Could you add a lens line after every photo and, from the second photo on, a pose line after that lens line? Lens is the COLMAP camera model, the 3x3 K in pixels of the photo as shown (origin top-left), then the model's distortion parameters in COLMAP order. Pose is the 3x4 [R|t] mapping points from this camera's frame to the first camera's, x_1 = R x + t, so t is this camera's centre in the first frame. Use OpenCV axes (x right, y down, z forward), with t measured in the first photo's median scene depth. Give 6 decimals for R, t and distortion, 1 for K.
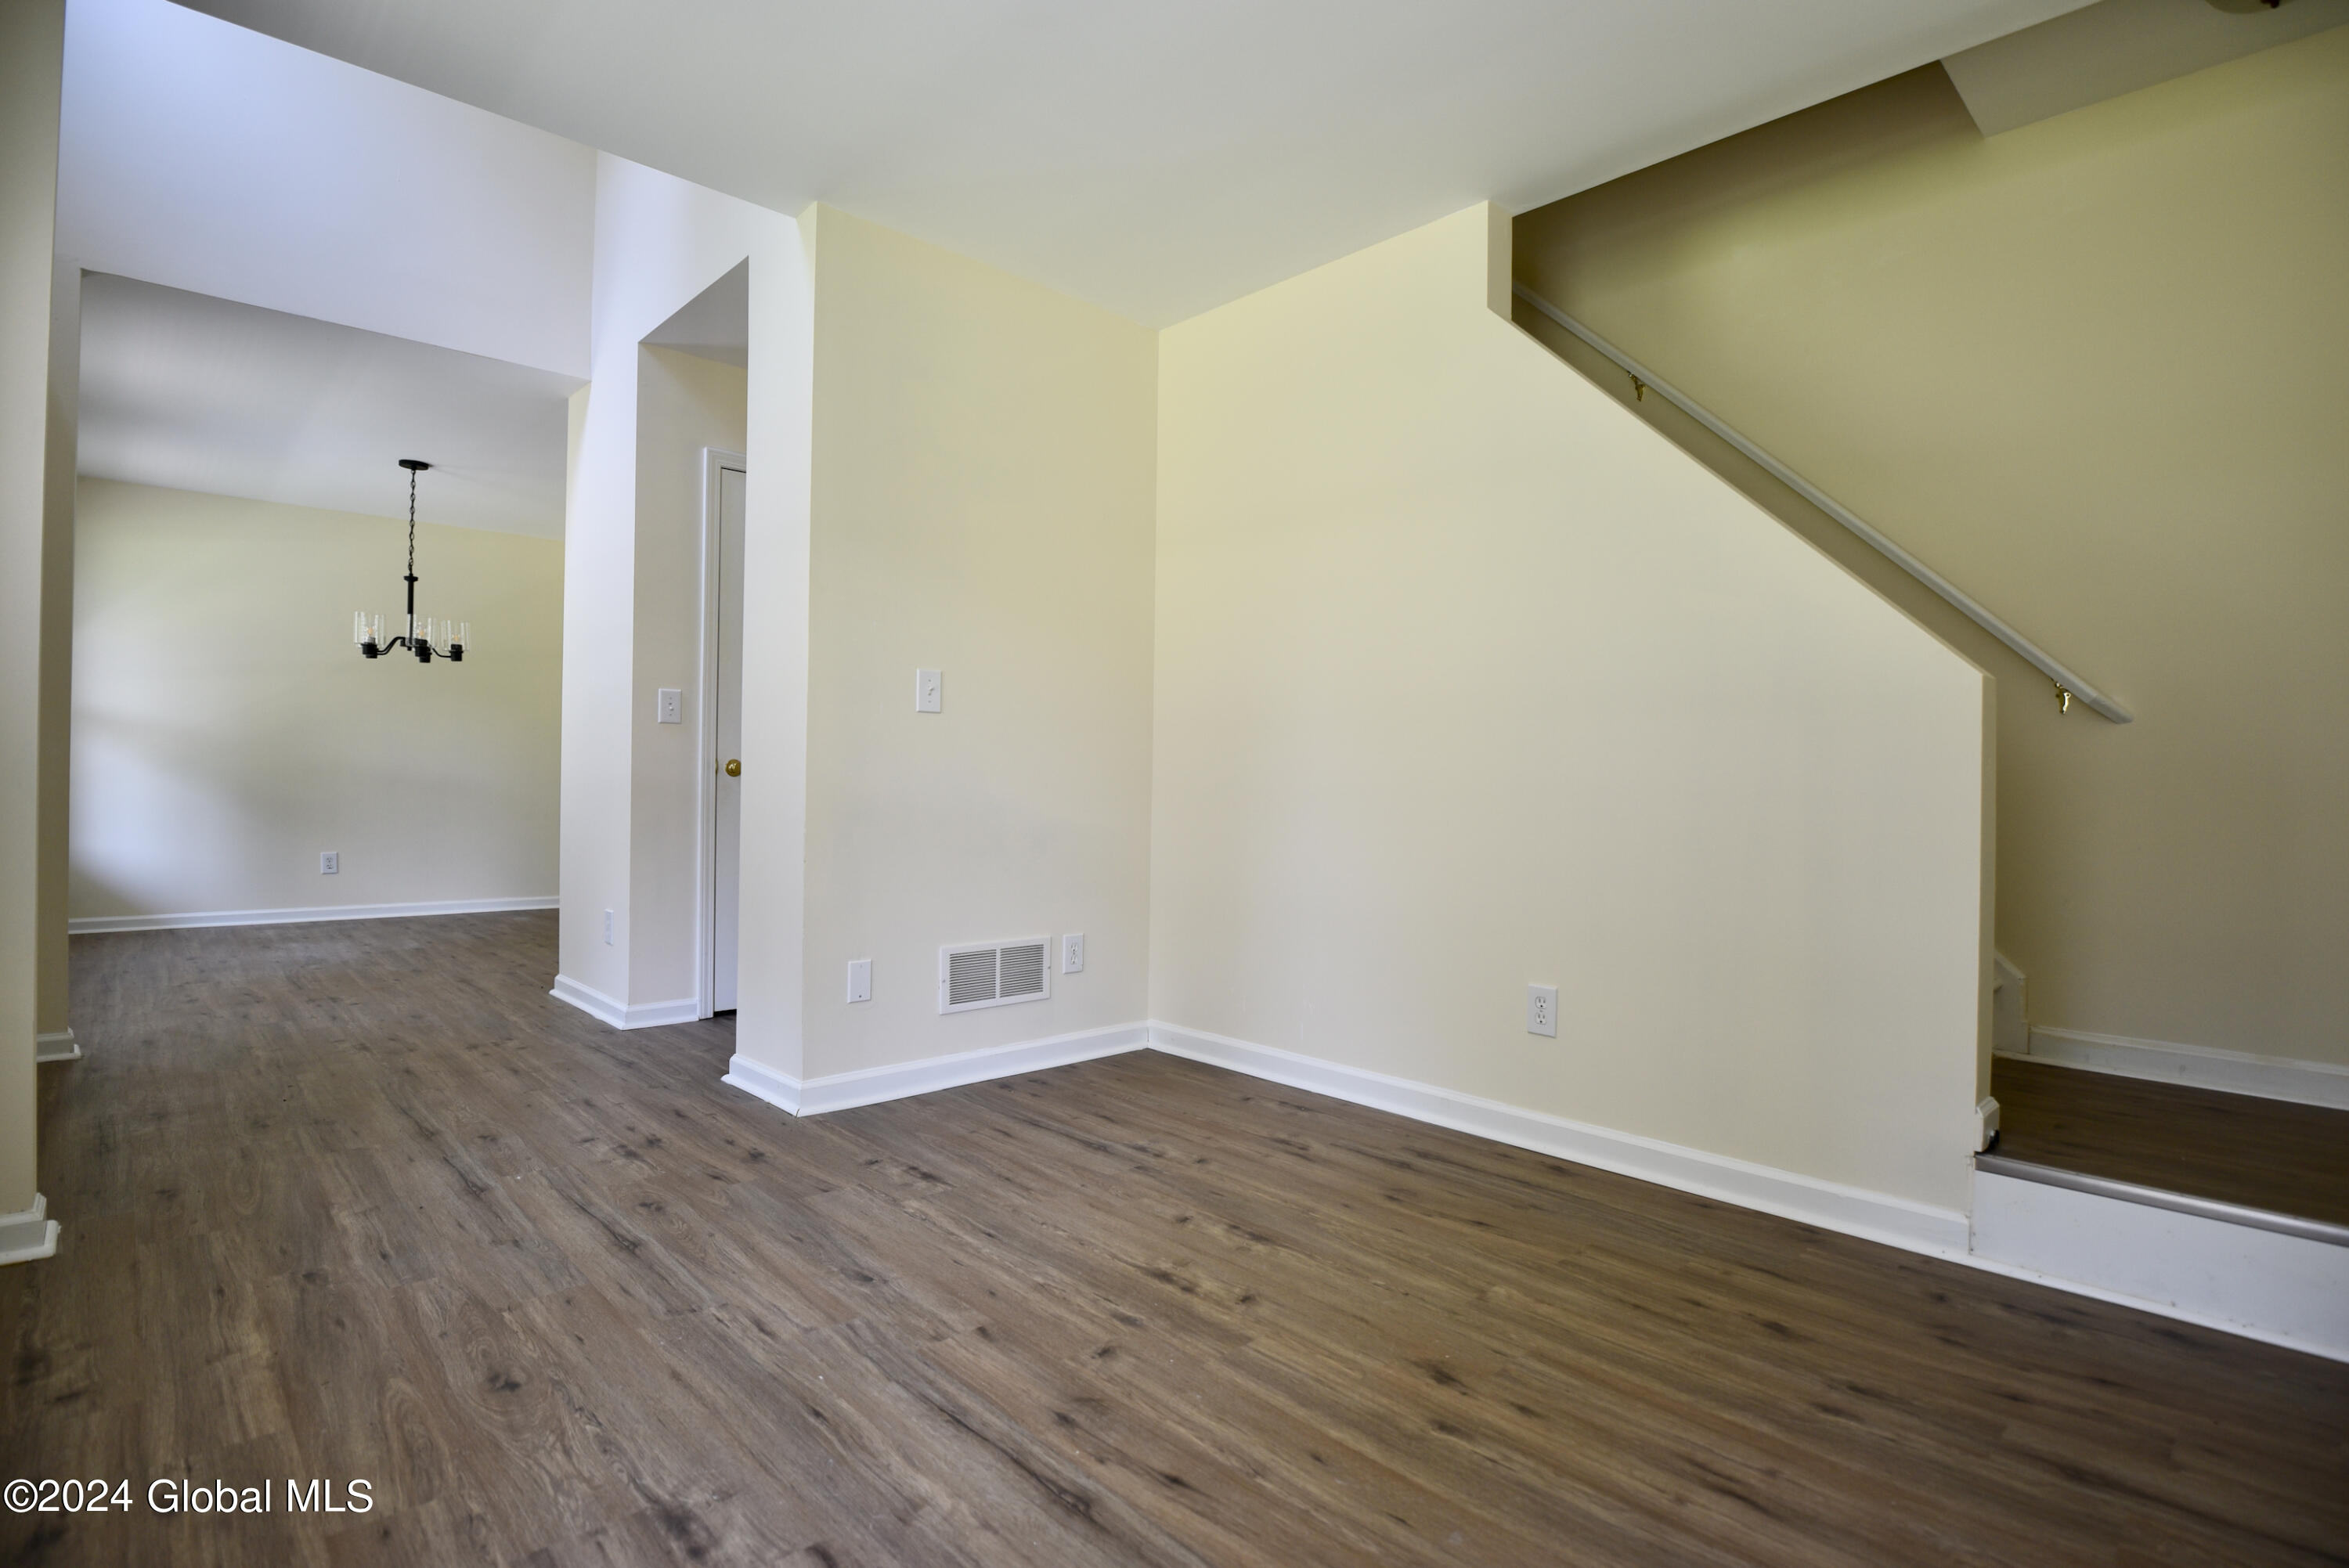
lens RADIAL K [[1149.4, 0, 1179.5], [0, 1149.4, 784.7], [0, 0, 1]] dist [-0.029072, -0.001855]
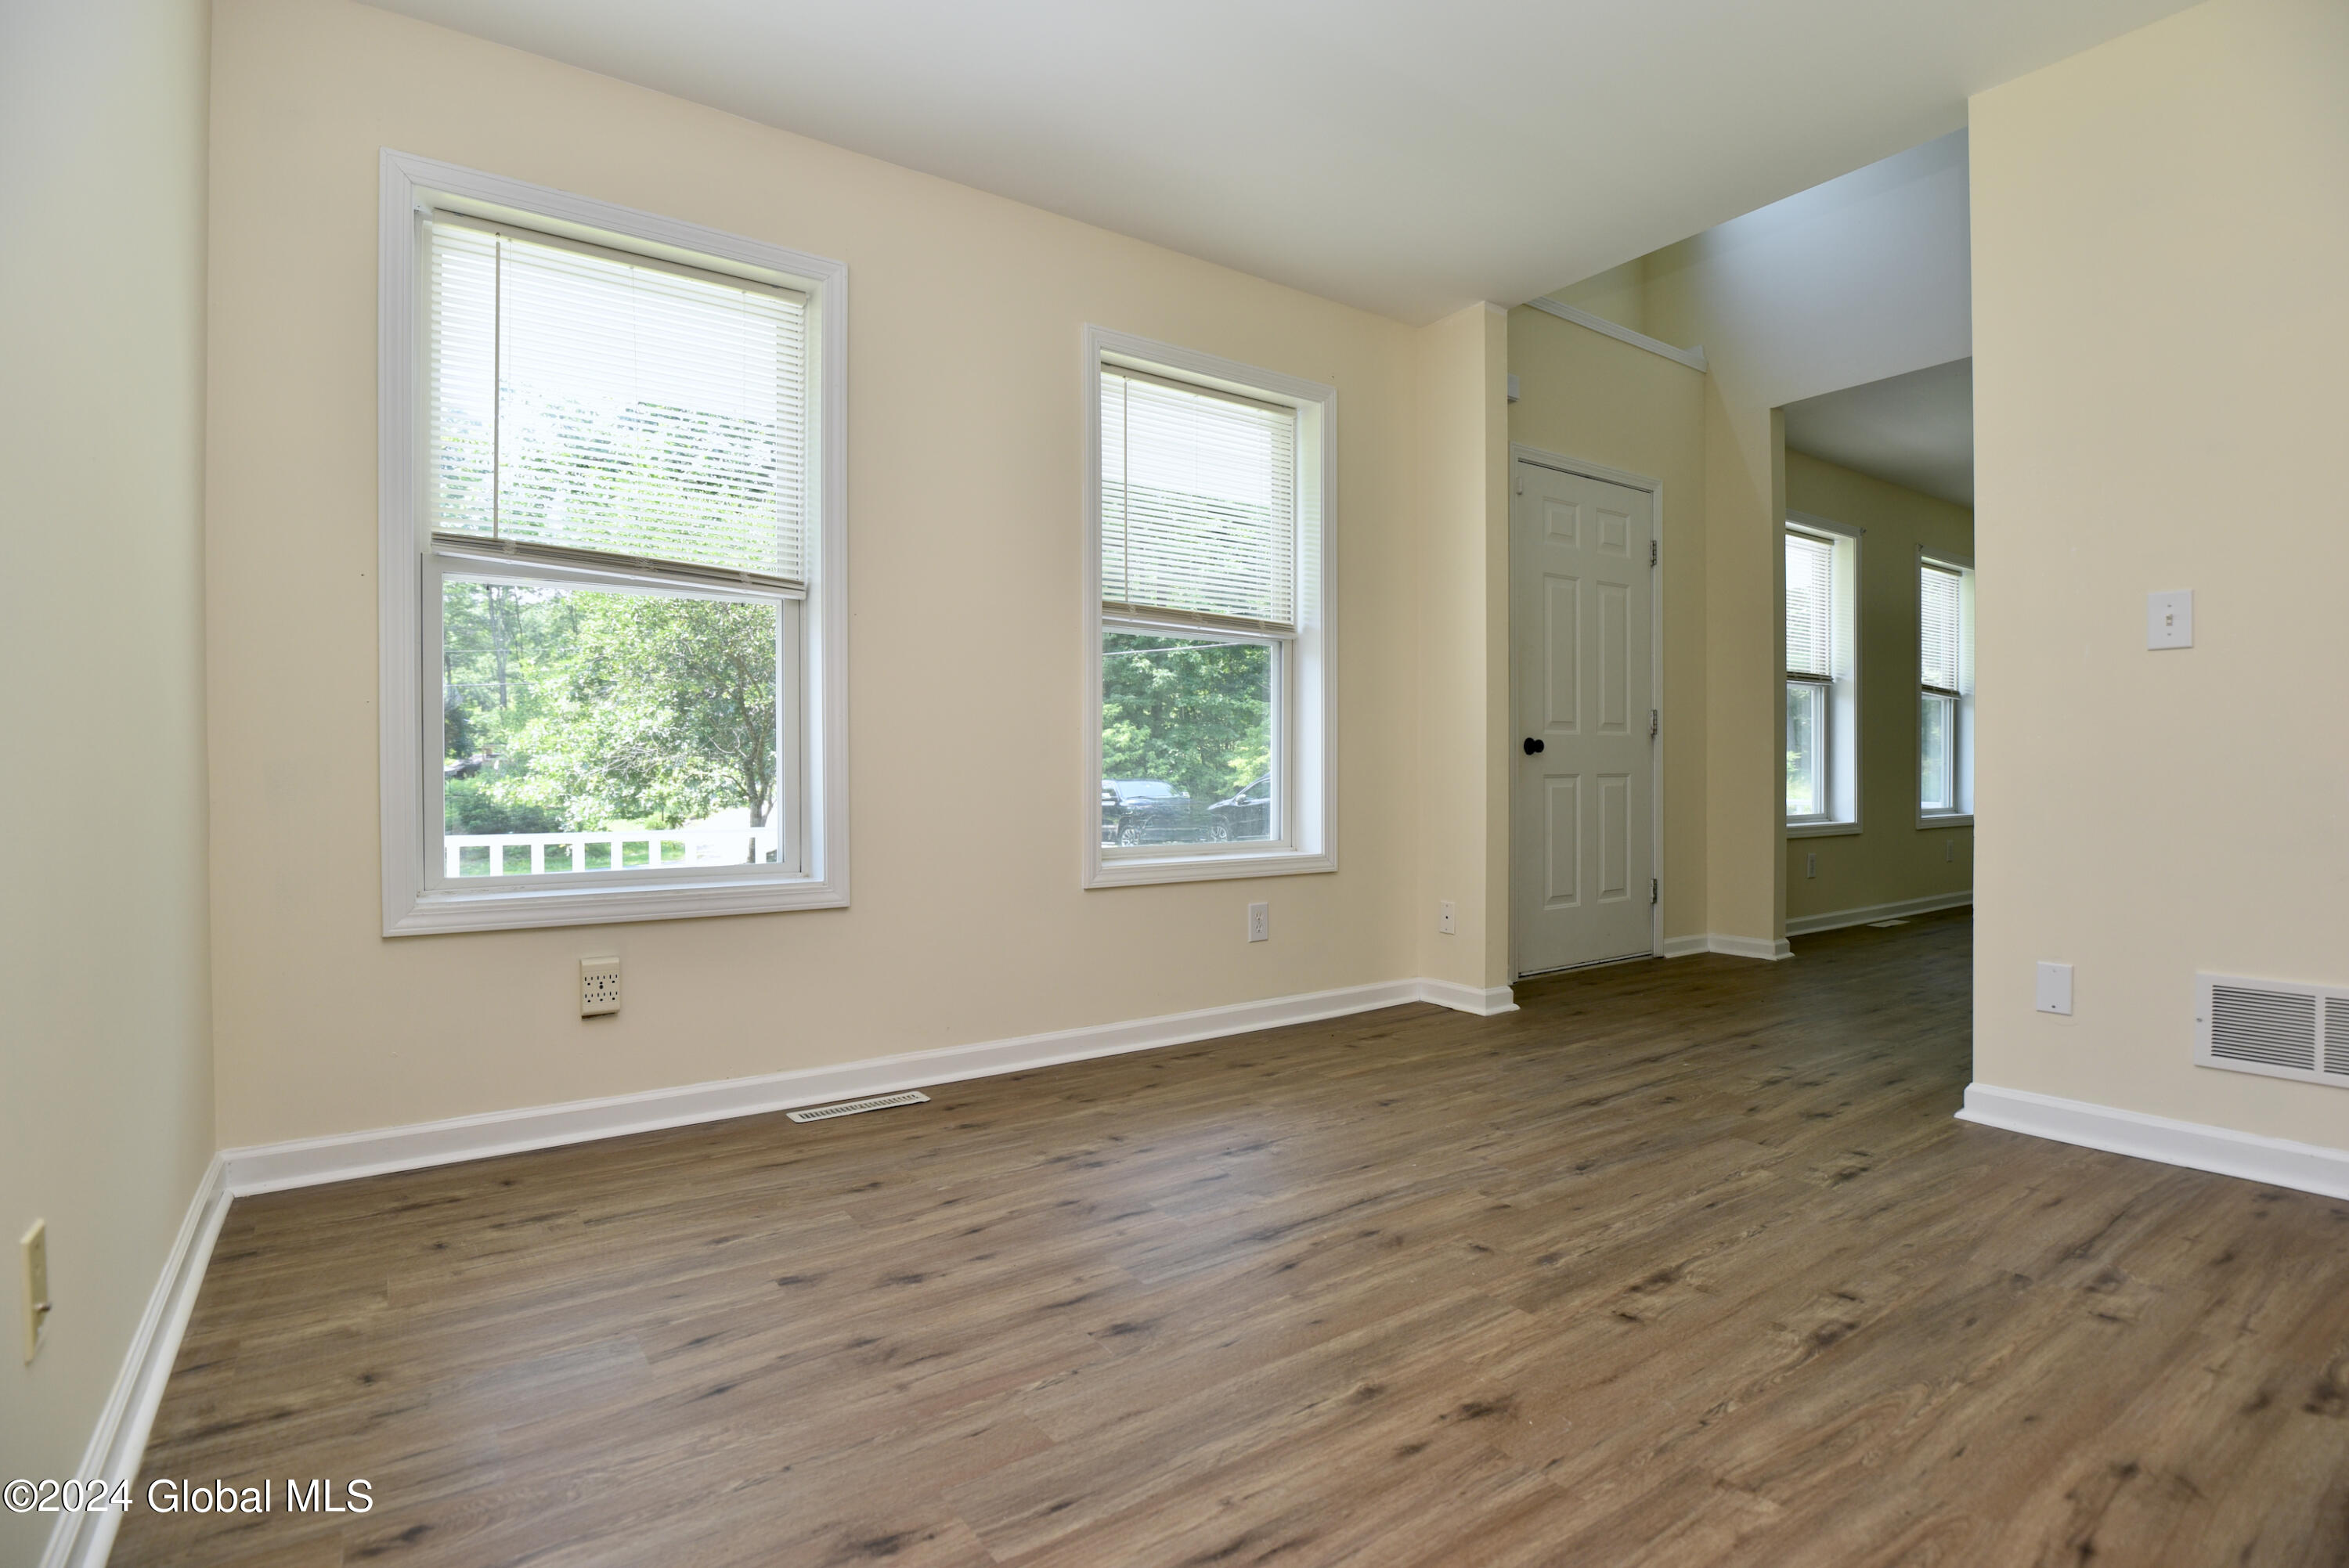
lens RADIAL K [[1143.8, 0, 1189.1], [0, 1143.8, 801.9], [0, 0, 1]] dist [-0.033532, -0.001133]
pose [[-0.142371, 0.012000, -0.989741, 0.989956], [-0.000603, 0.999925, 0.012210, 0.044404], [0.989813, 0.002335, -0.142353, 0.810826]]
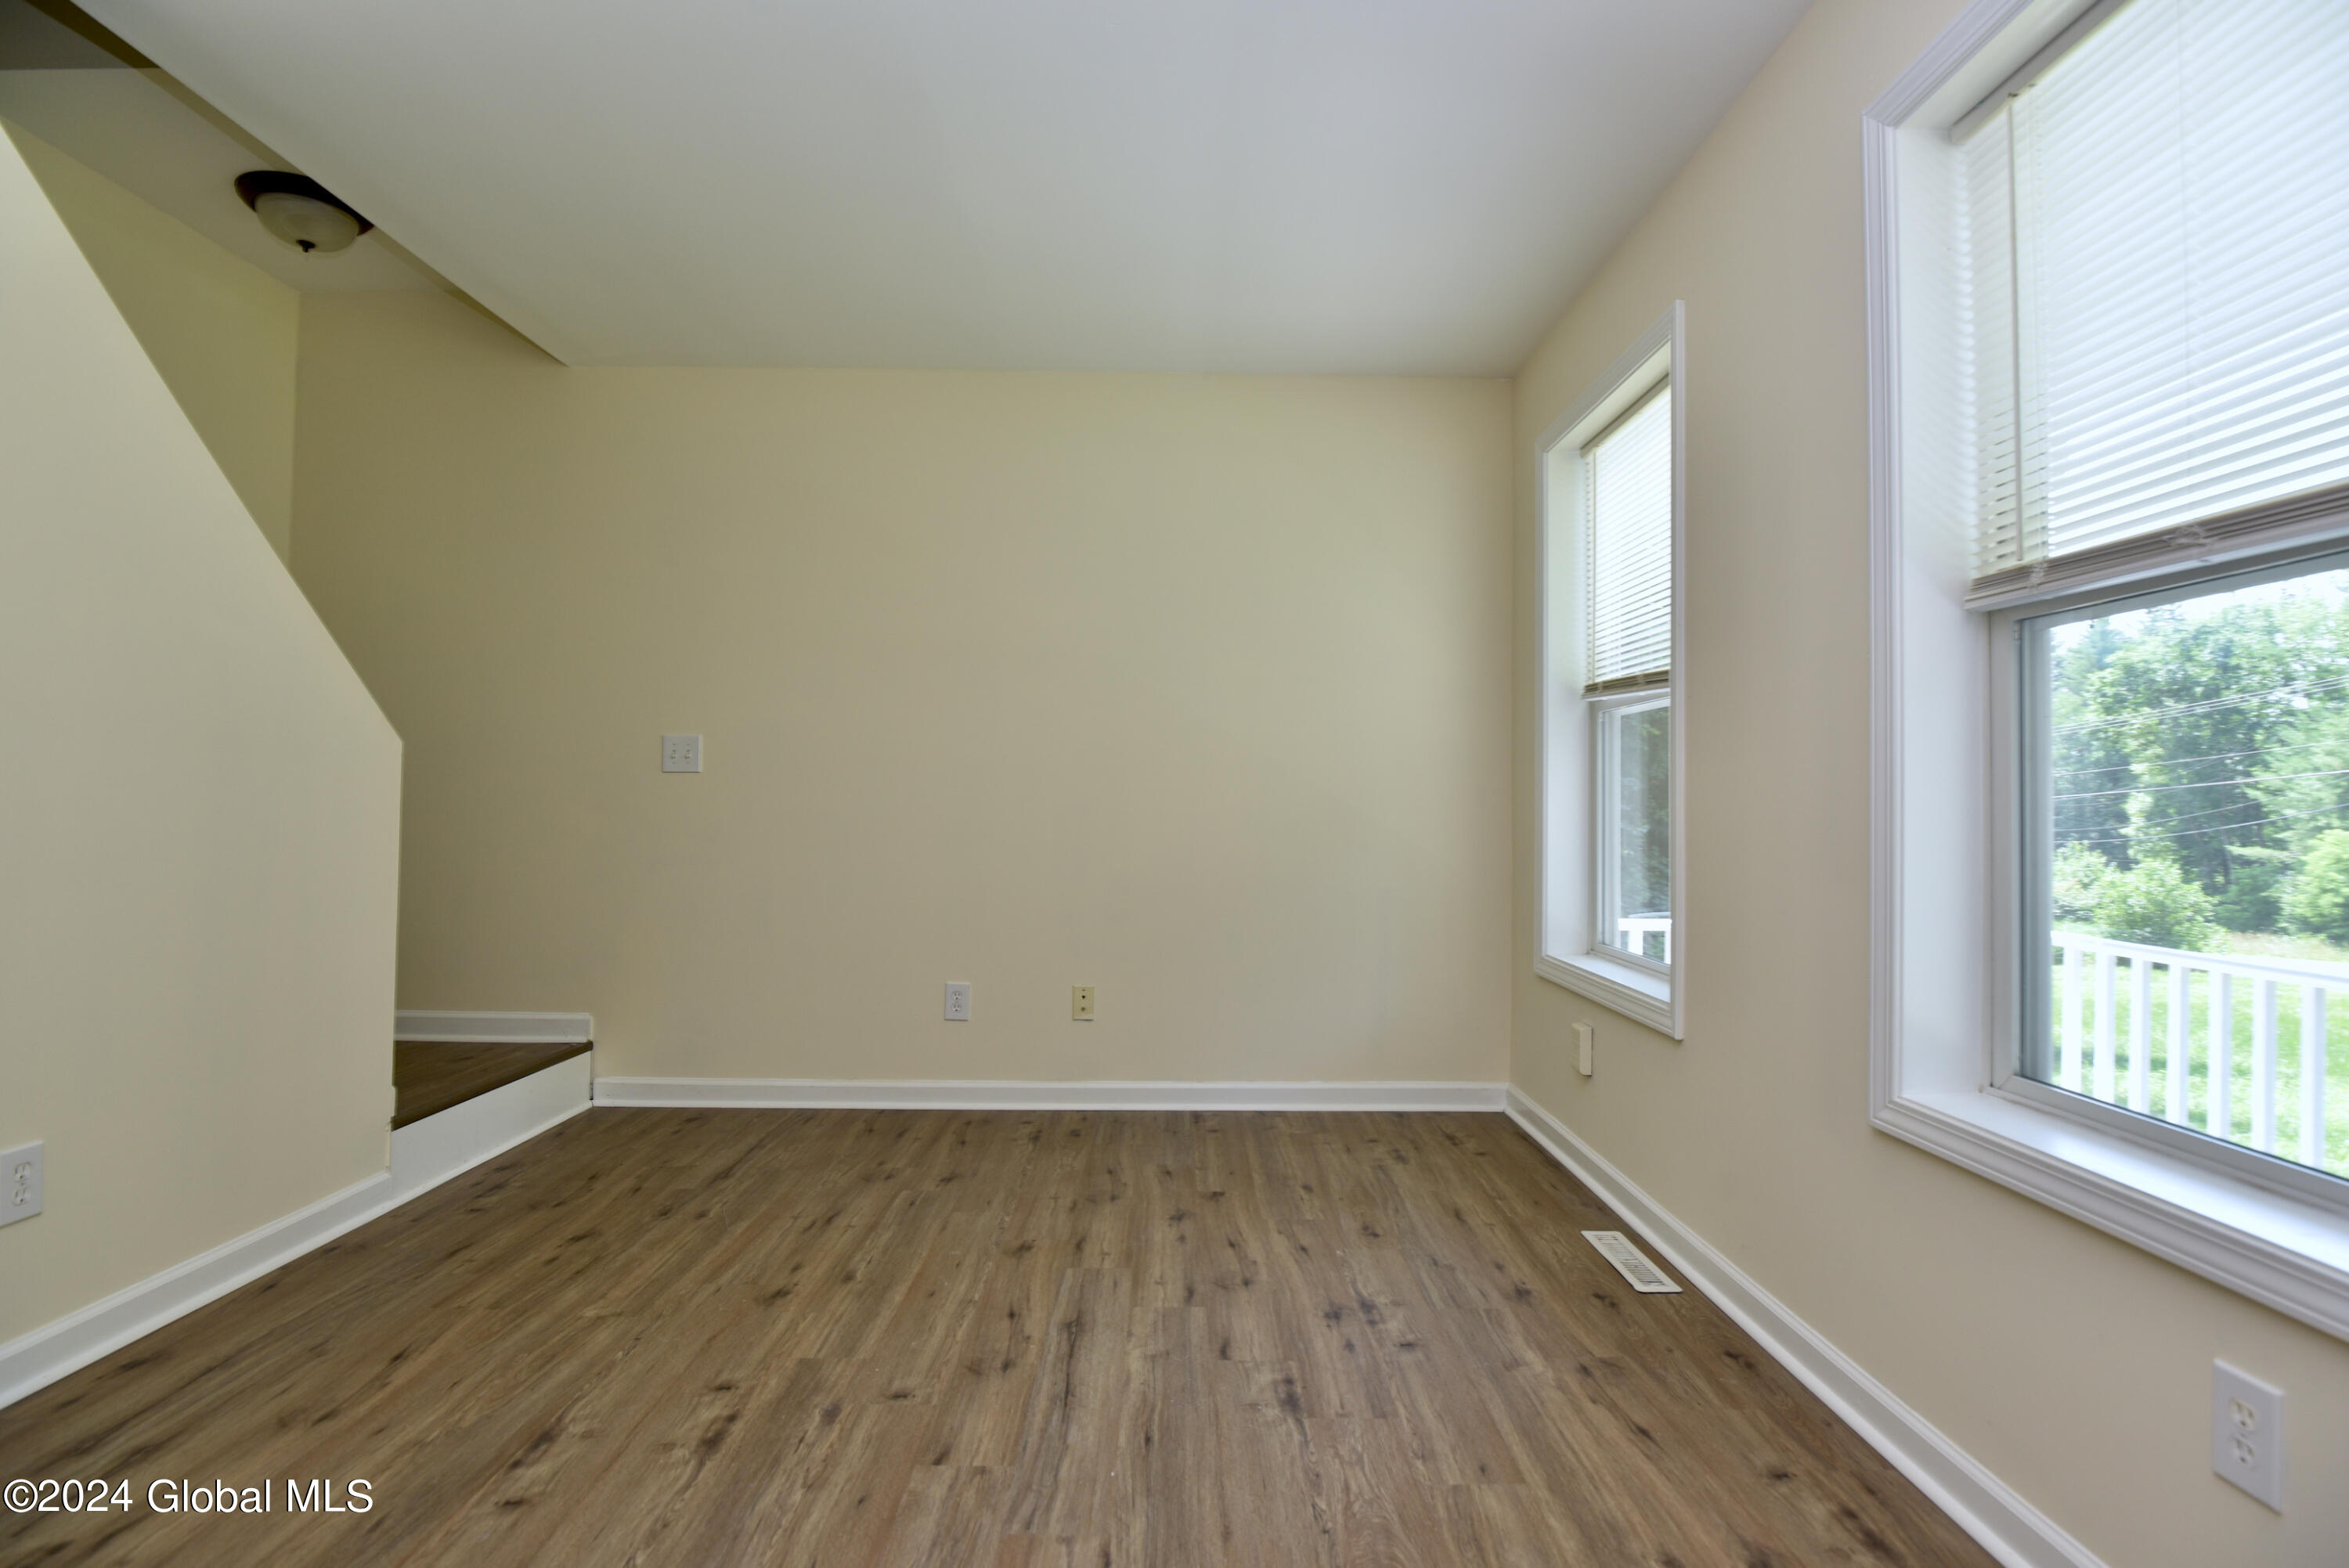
lens RADIAL K [[1149.4, 0, 1179.5], [0, 1149.4, 784.7], [0, 0, 1]] dist [-0.029072, -0.001855]
pose [[-0.732341, -0.011090, 0.680848, -0.904429], [-0.020600, 0.999771, -0.005874, -0.068325], [-0.680626, -0.018327, -0.732401, 1.494298]]
